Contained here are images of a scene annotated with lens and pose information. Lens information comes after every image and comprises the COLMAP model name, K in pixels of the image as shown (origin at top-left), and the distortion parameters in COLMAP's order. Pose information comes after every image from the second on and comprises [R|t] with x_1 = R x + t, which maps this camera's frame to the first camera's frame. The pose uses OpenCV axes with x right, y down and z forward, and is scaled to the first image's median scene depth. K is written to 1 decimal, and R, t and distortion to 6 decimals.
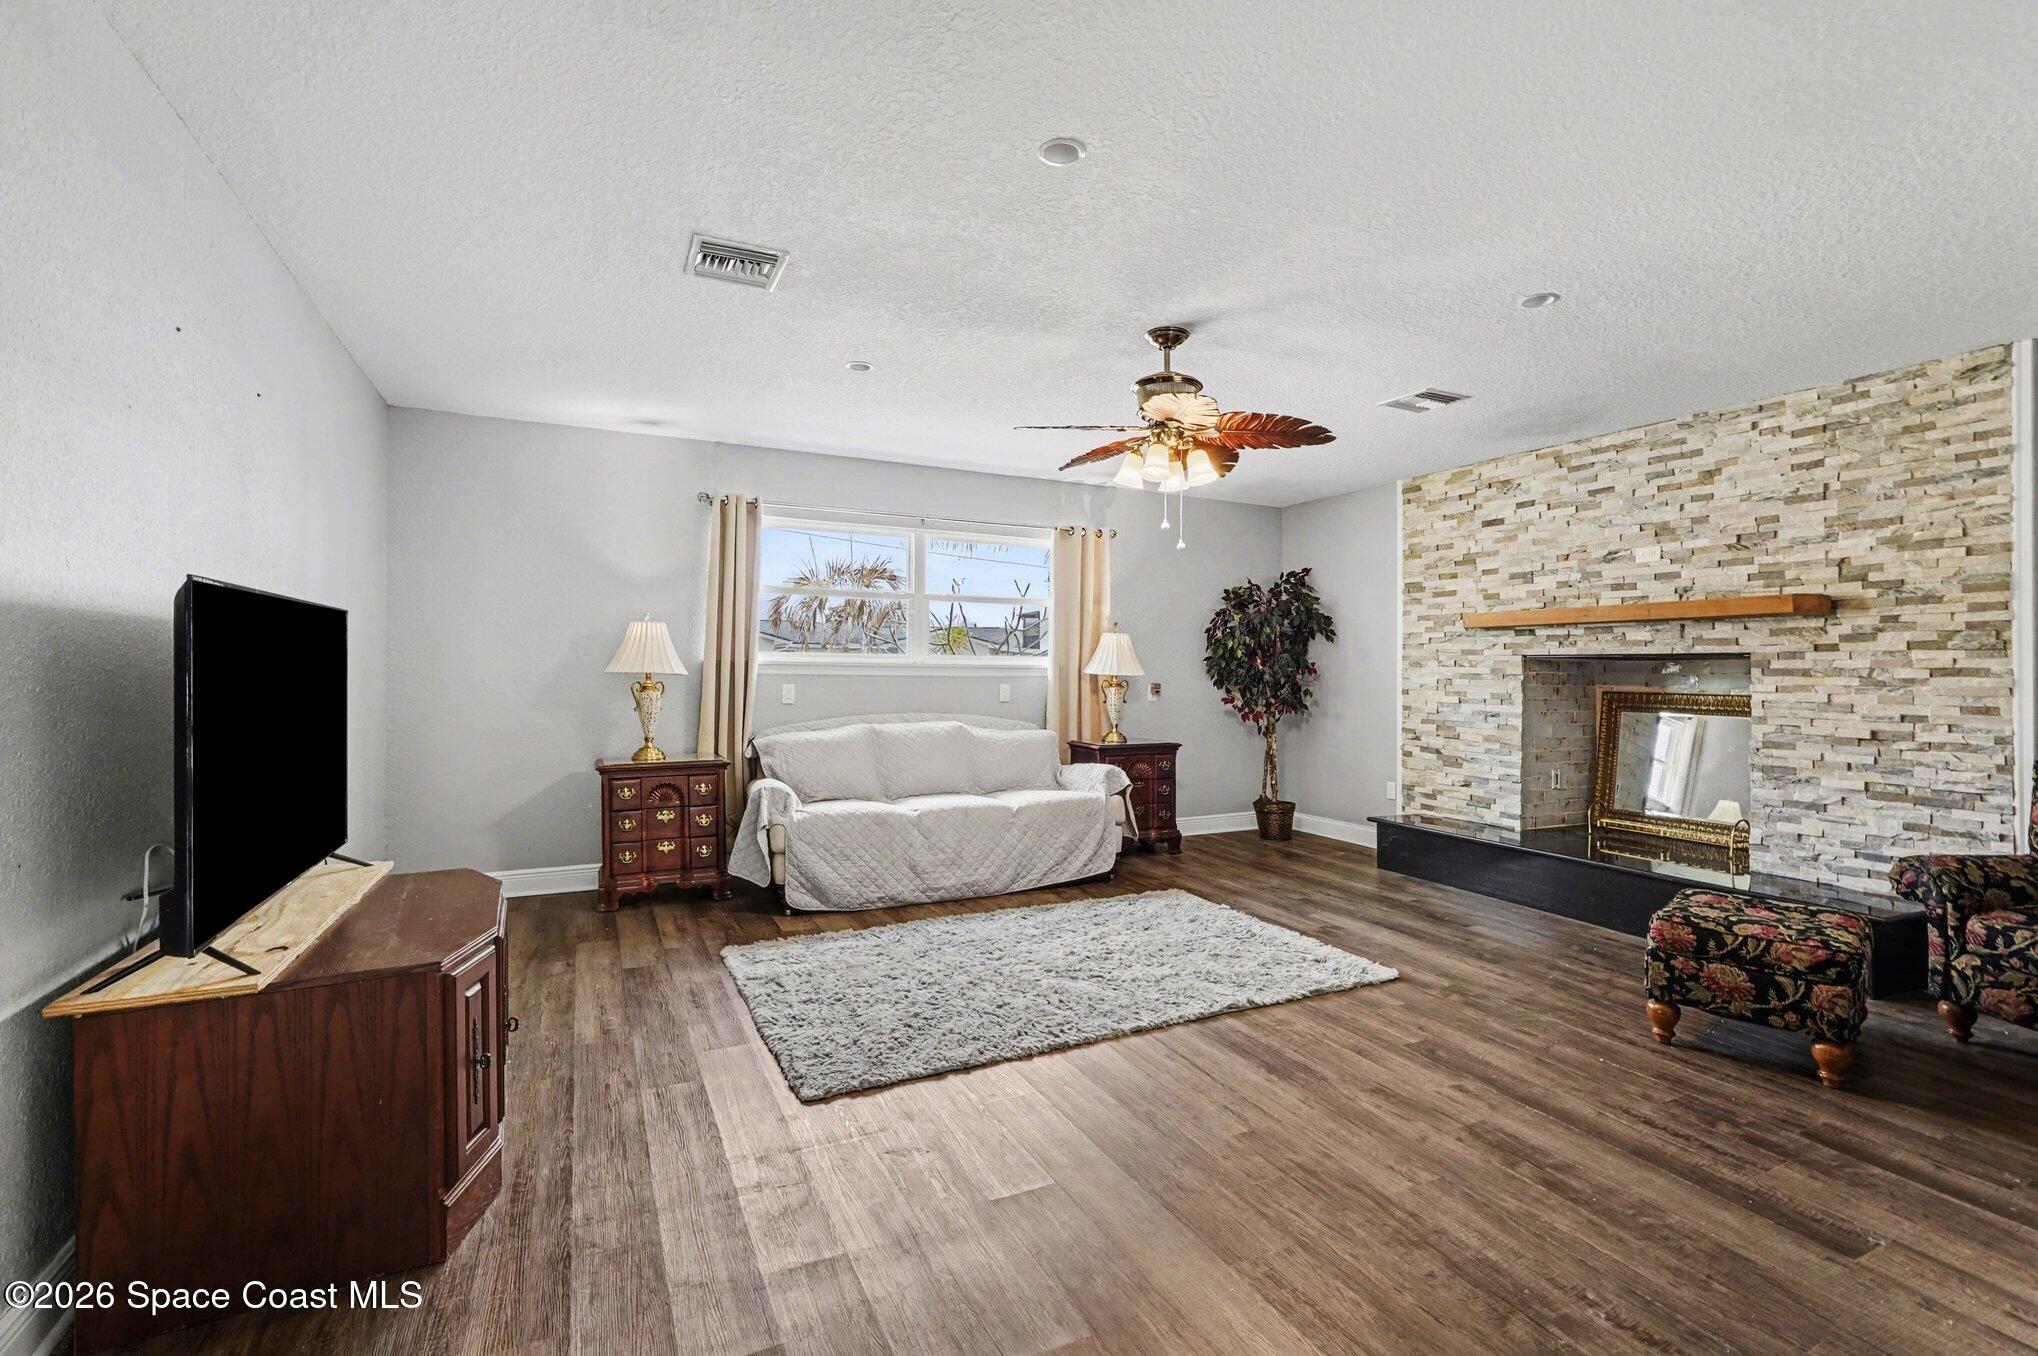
lens RADIAL K [[918.7, 0, 1018.1], [0, 918.7, 688.5], [0, 0, 1]] dist [-0.010213, 0.006212]
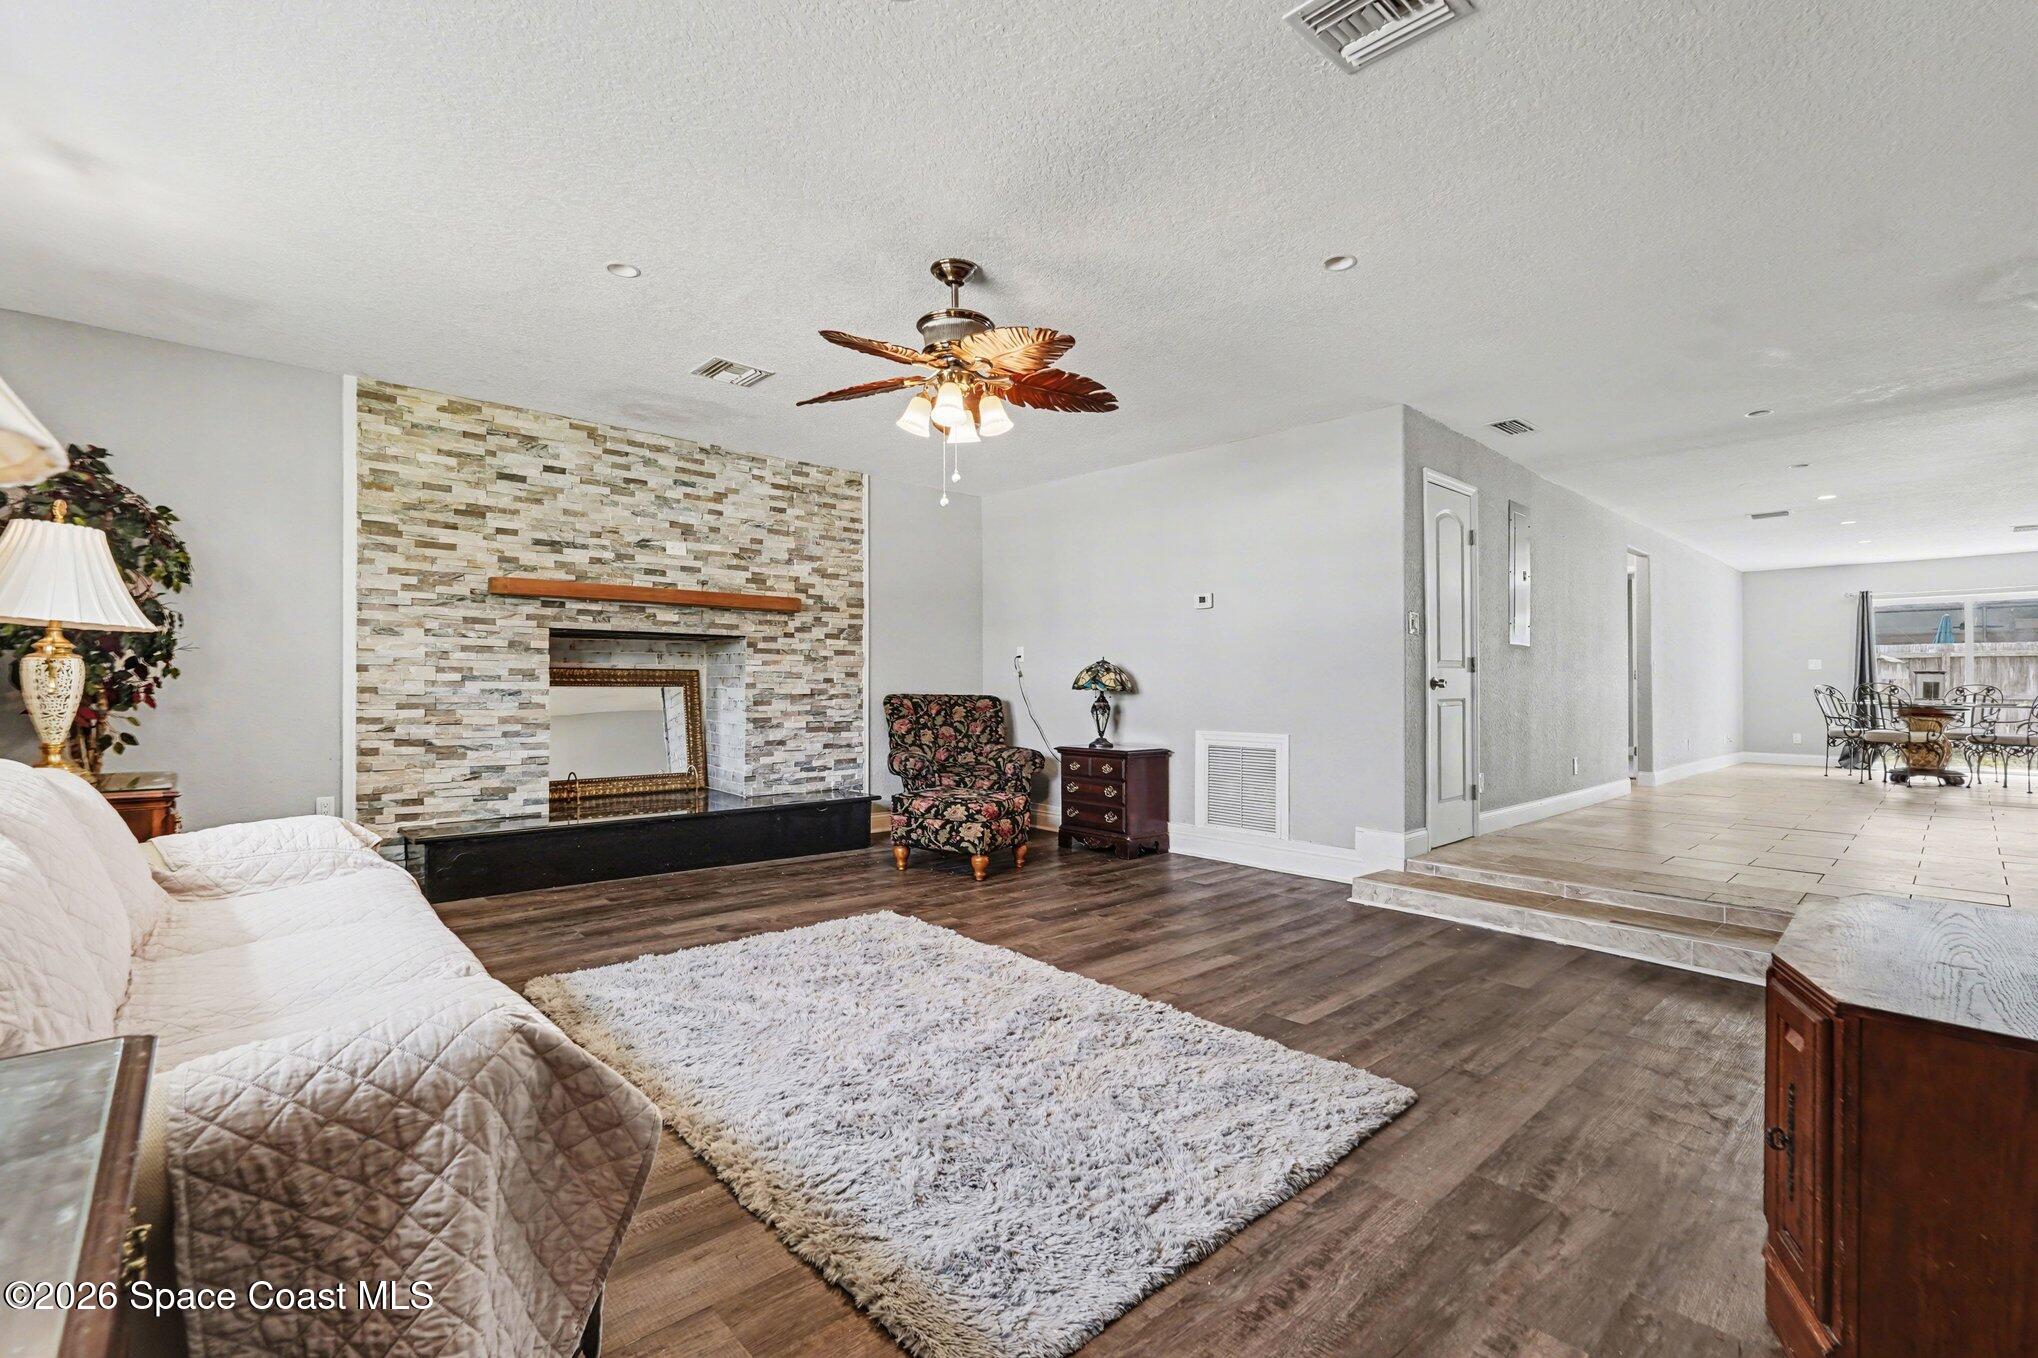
lens RADIAL K [[918.7, 0, 1005.4], [0, 918.7, 667.3], [0, 0, 1]] dist [-0.010213, 0.006212]
pose [[-0.297986, 0.001245, 0.954569, -0.565841], [0.007183, 0.999974, 0.000939, 0.007981], [-0.954543, 0.007137, -0.297988, 0.958984]]
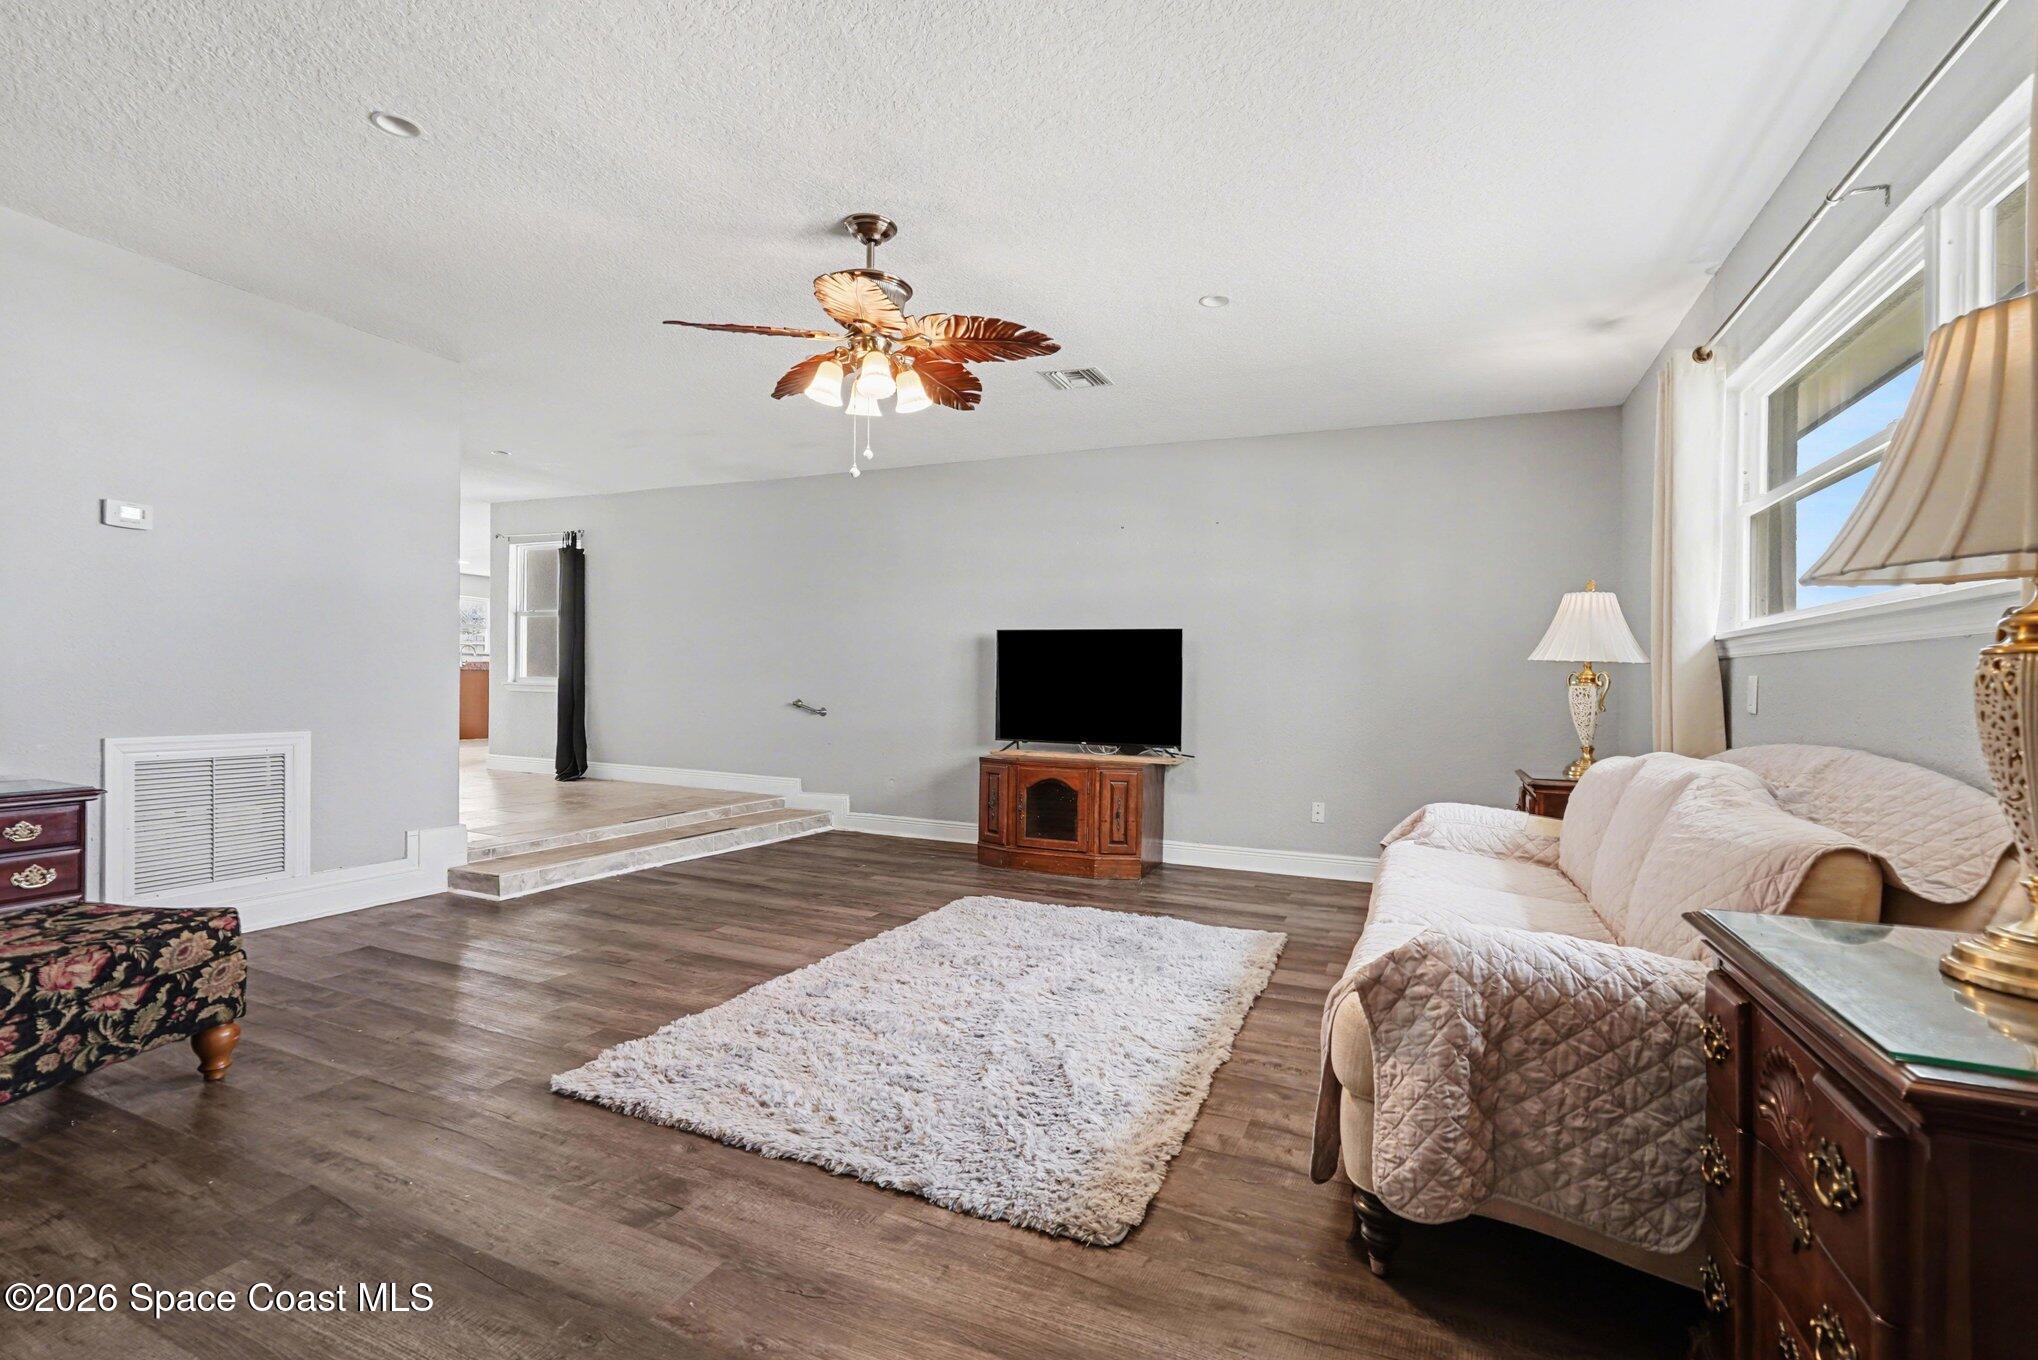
lens RADIAL K [[918.7, 0, 1029.3], [0, 918.7, 677.6], [0, 0, 1]] dist [-0.010213, 0.006212]
pose [[-0.761336, -0.016473, -0.648148, 0.464415], [-0.027420, 0.999601, 0.006803, 0.022291], [0.647778, 0.022951, -0.761484, 1.338337]]
